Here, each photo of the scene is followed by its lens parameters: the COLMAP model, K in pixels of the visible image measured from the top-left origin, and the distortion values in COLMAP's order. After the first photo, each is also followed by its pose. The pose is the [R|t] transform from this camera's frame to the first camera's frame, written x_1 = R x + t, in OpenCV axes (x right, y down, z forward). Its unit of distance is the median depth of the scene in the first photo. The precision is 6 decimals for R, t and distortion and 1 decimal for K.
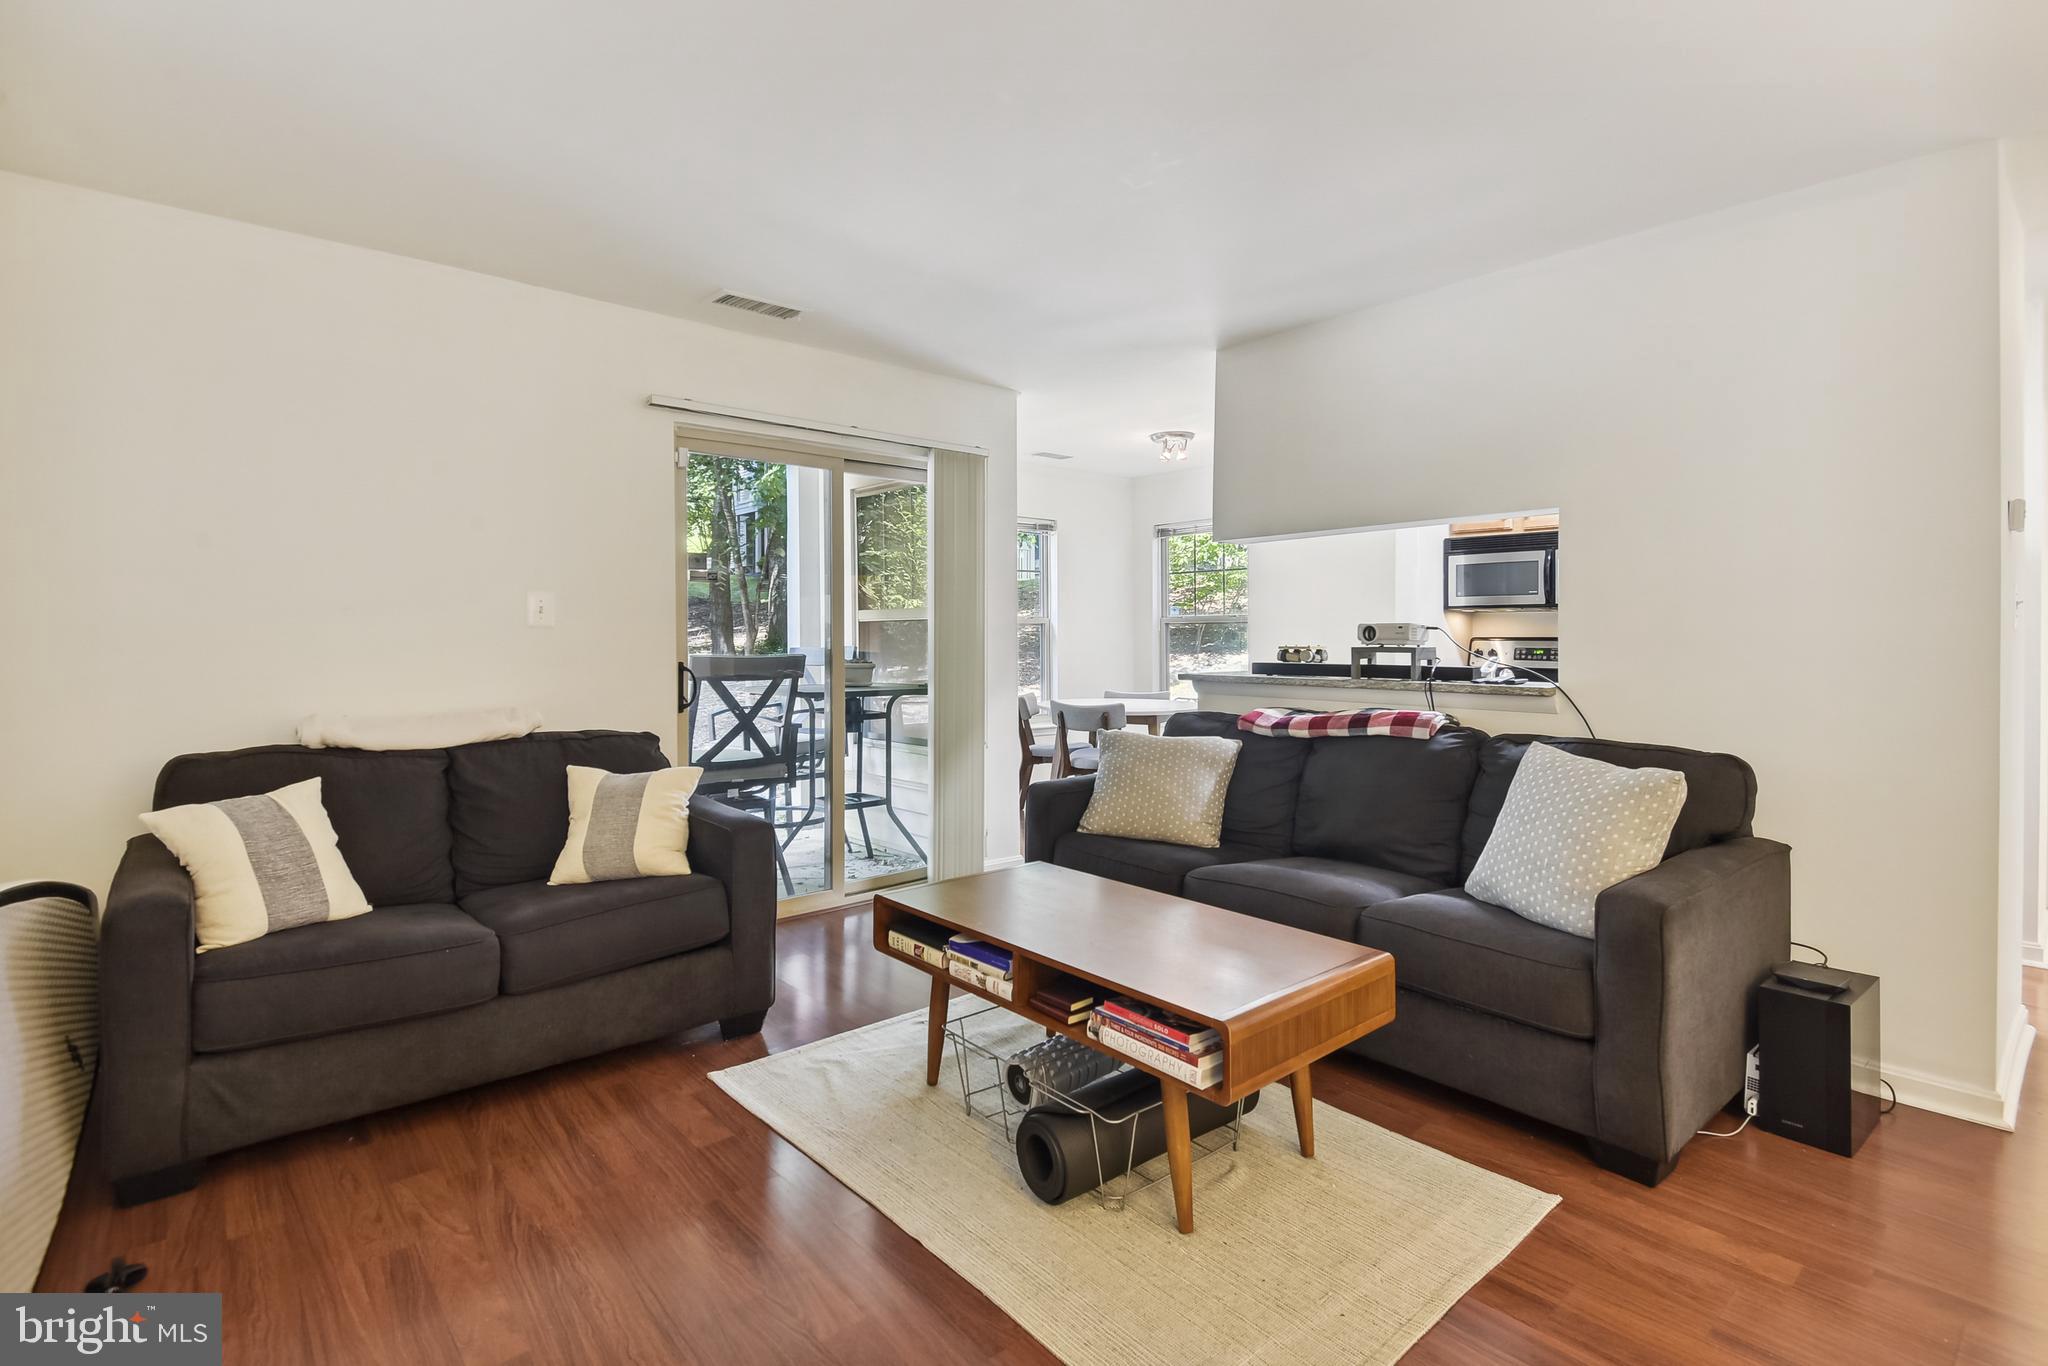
lens RADIAL K [[982.4, 0, 1021.9], [0, 982.4, 648.0], [0, 0, 1]] dist [0.011803, -0.016373]
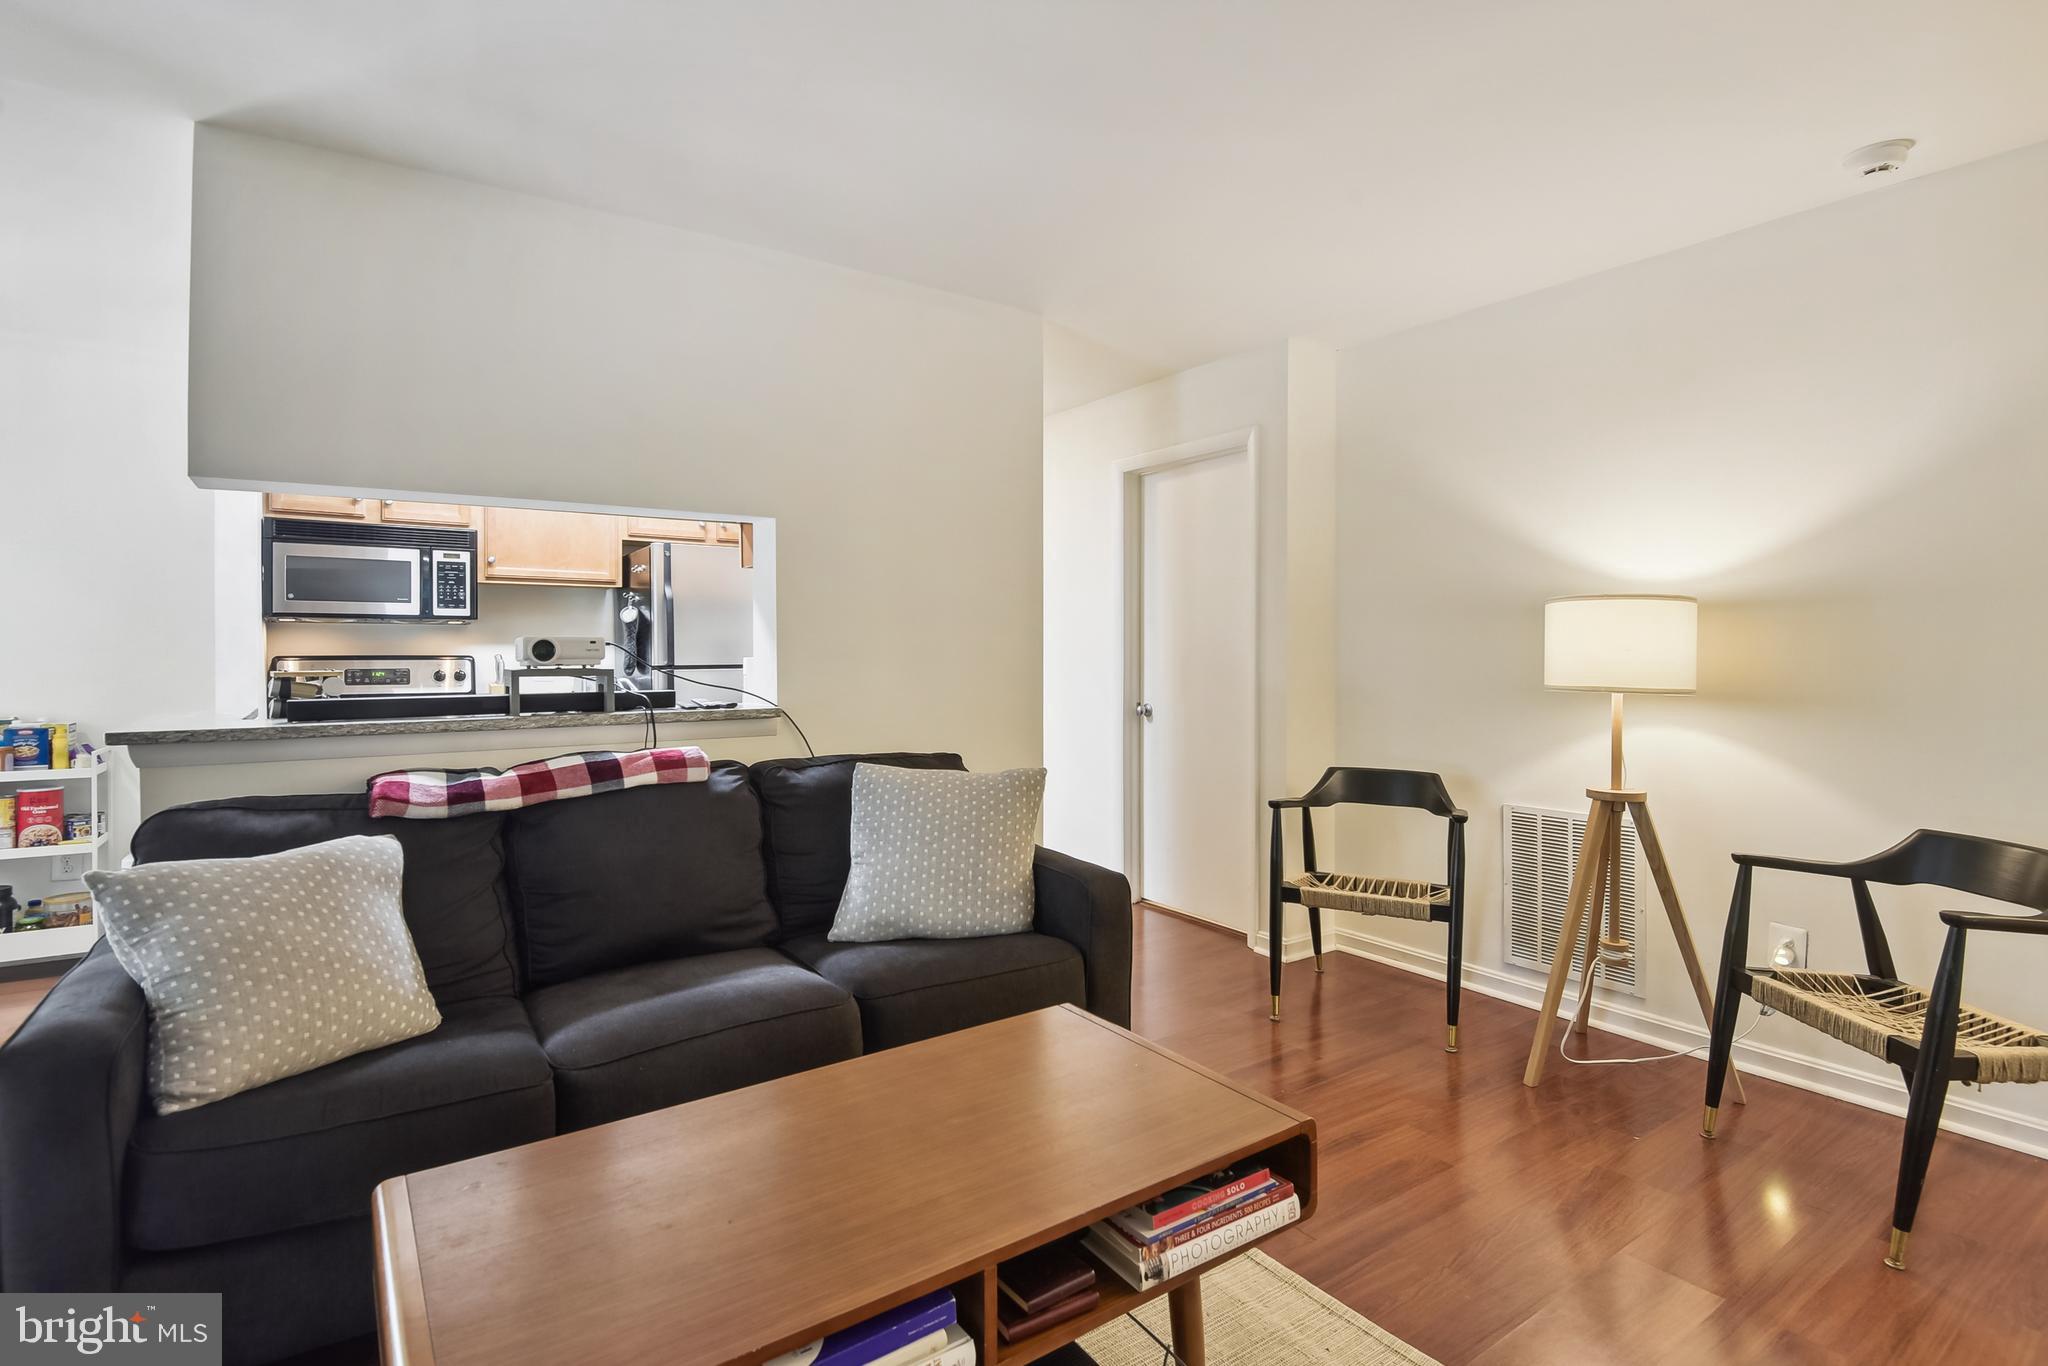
lens RADIAL K [[982.4, 0, 1021.9], [0, 982.4, 648.0], [0, 0, 1]] dist [0.011803, -0.016373]
pose [[0.102935, 0.002039, 0.994686, -0.333645], [0.015880, 0.999867, -0.003693, -0.008582], [-0.994561, 0.016176, 0.102889, 0.592781]]
